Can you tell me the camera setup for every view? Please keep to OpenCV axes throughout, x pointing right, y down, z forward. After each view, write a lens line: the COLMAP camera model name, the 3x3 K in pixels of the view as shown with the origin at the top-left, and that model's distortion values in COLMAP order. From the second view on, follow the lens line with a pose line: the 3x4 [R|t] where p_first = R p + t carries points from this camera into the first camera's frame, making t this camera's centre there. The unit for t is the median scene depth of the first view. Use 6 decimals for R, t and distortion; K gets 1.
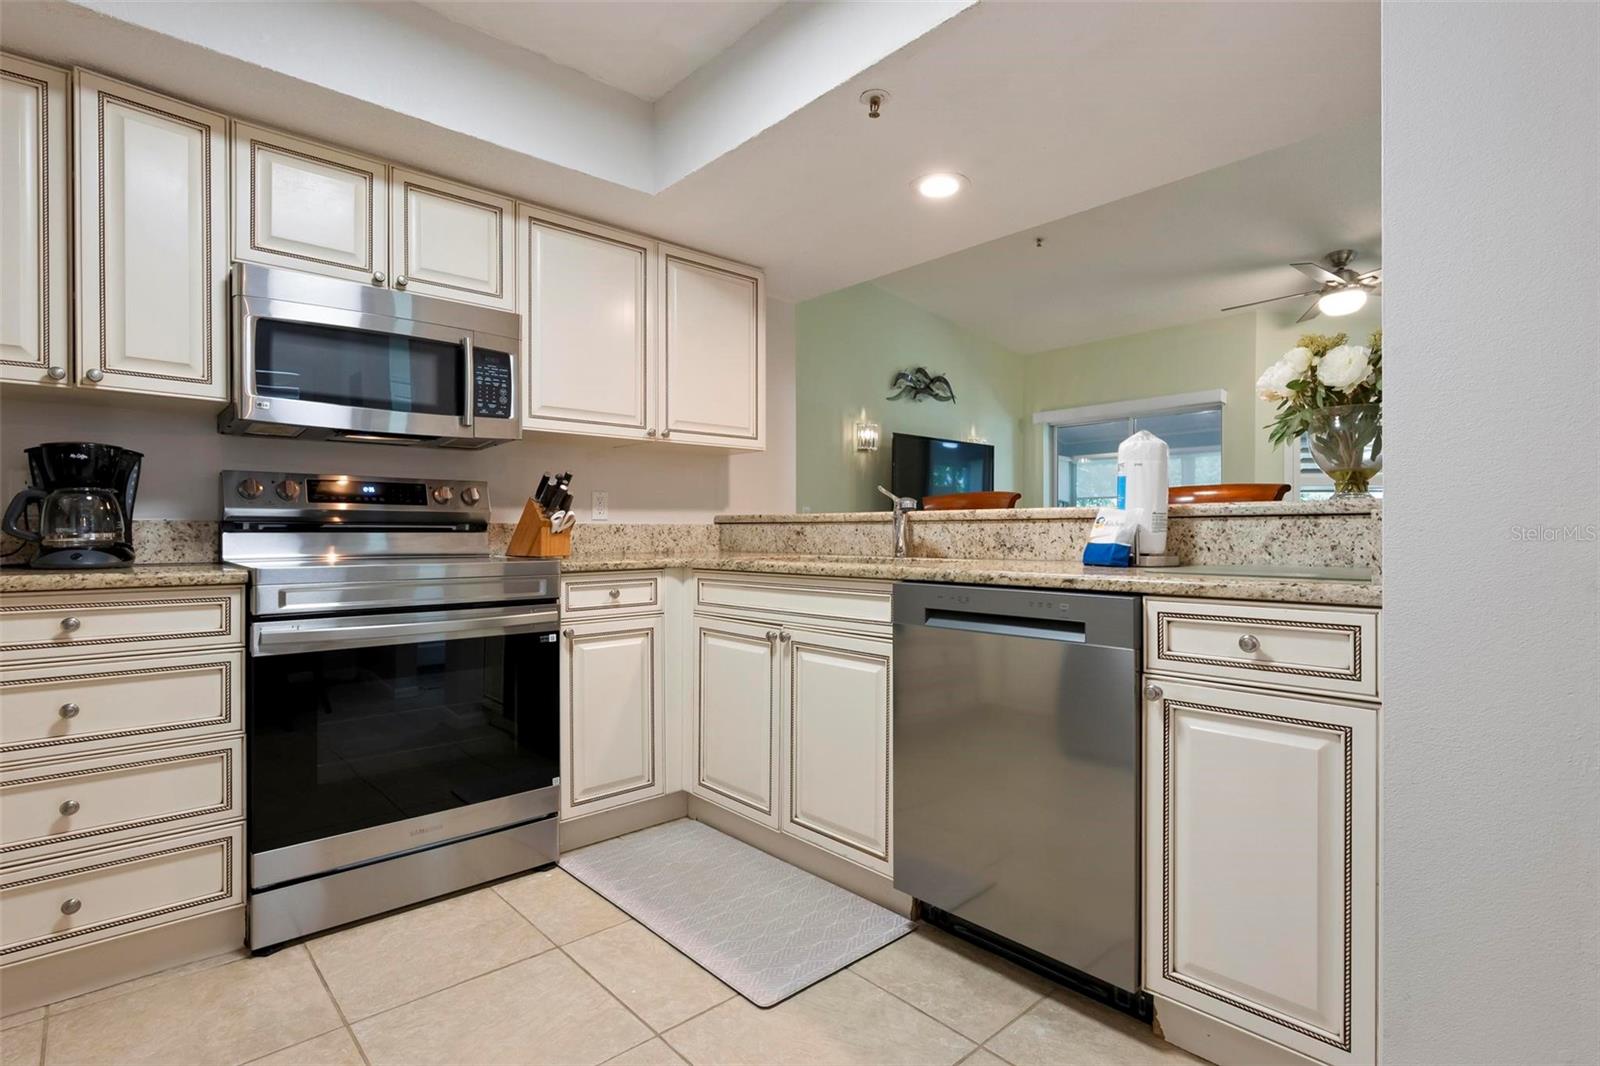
lens RADIAL K [[784.5, 0, 800.0], [0, 784.5, 533.0], [0, 0, 1]] dist [-0.000861, -0.000104]
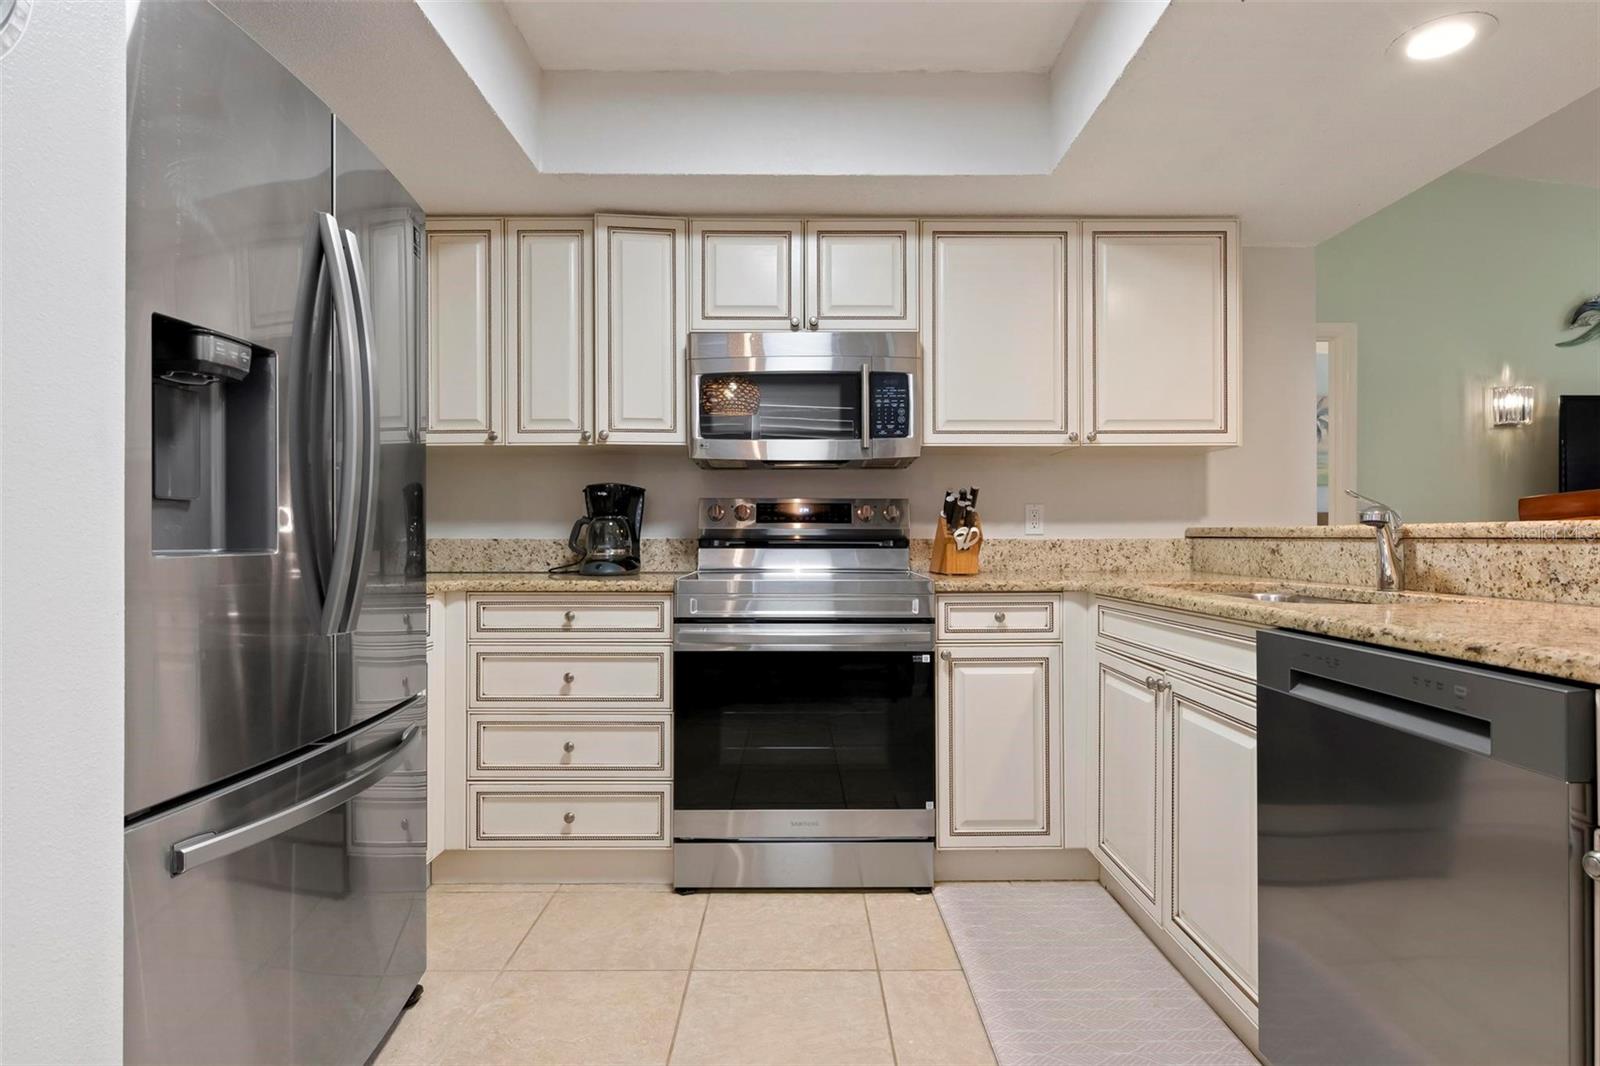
lens RADIAL K [[835.2, 0, 800.0], [0, 835.2, 533.0], [0, 0, 1]] dist [-0.001675, 0.000826]
pose [[0.744566, -0.002934, -0.667543, 0.258144], [-0.001209, 0.999983, -0.005745, -0.016746], [0.667548, 0.005084, 0.744549, 0.111818]]
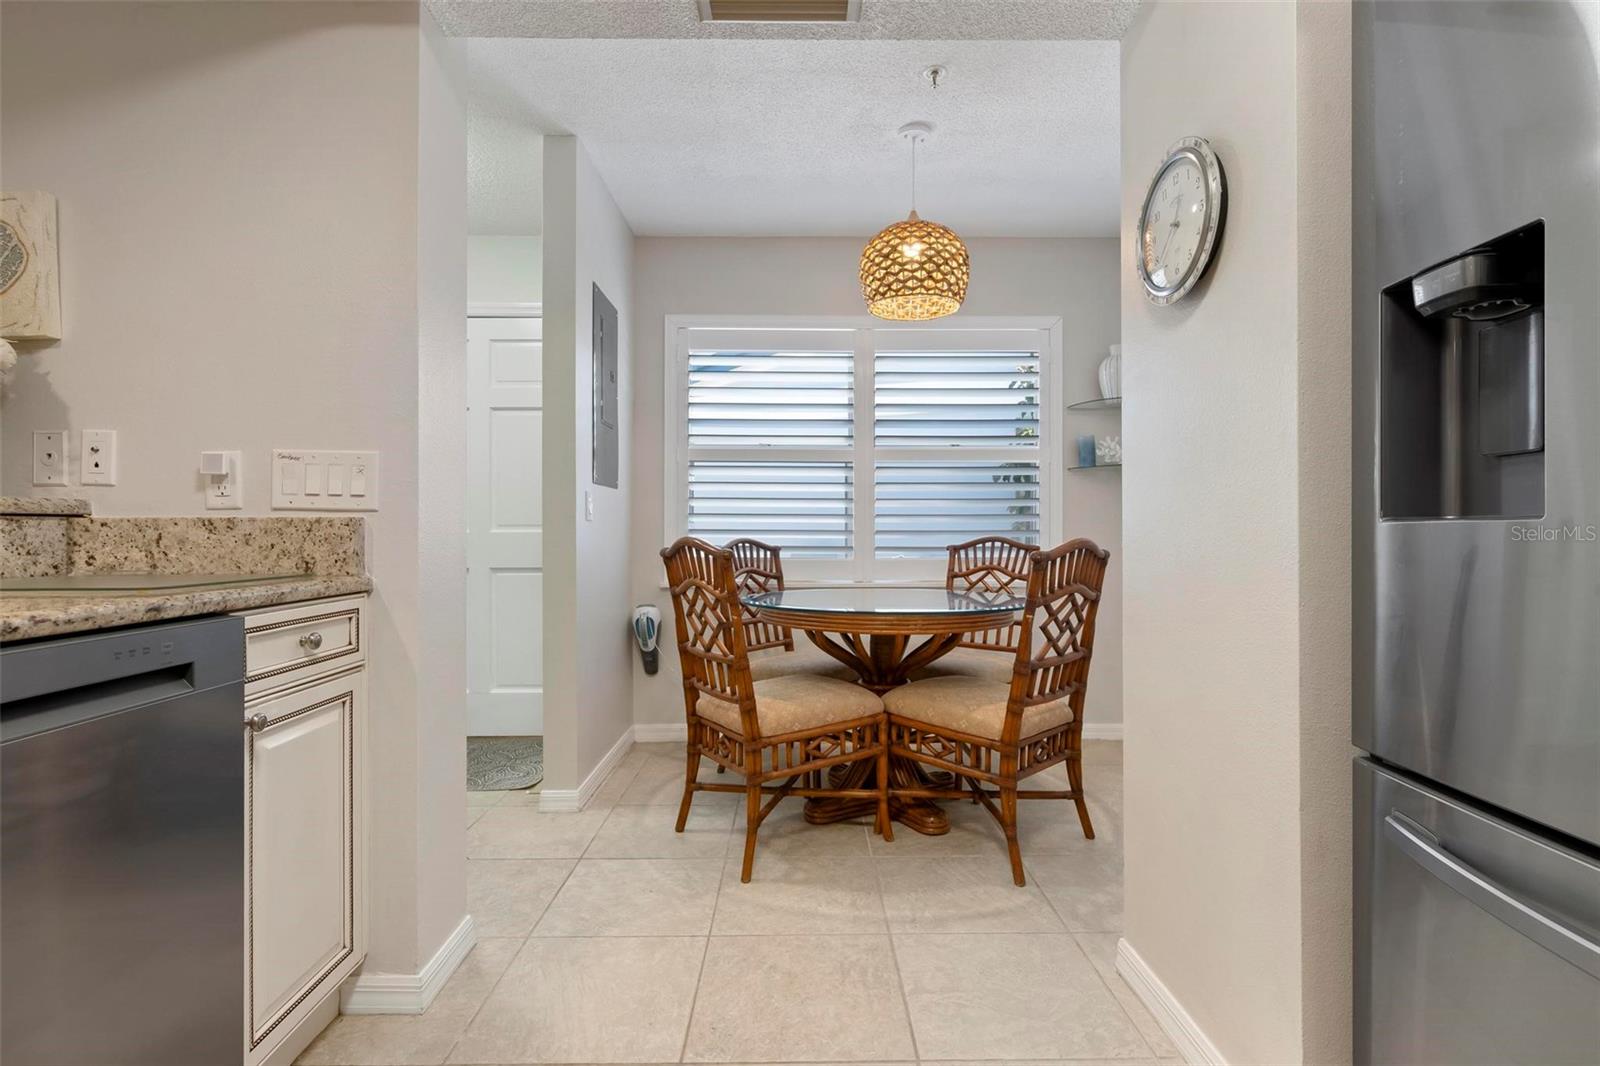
lens RADIAL K [[753.3, 0, 800.0], [0, 753.3, 533.0], [0, 0, 1]] dist [0.000194, 0.000048]
pose [[-0.742918, -0.000364, 0.669382, -0.335160], [0.001584, 0.999996, 0.002301, -0.003303], [-0.669380, 0.002770, -0.742915, 0.742521]]
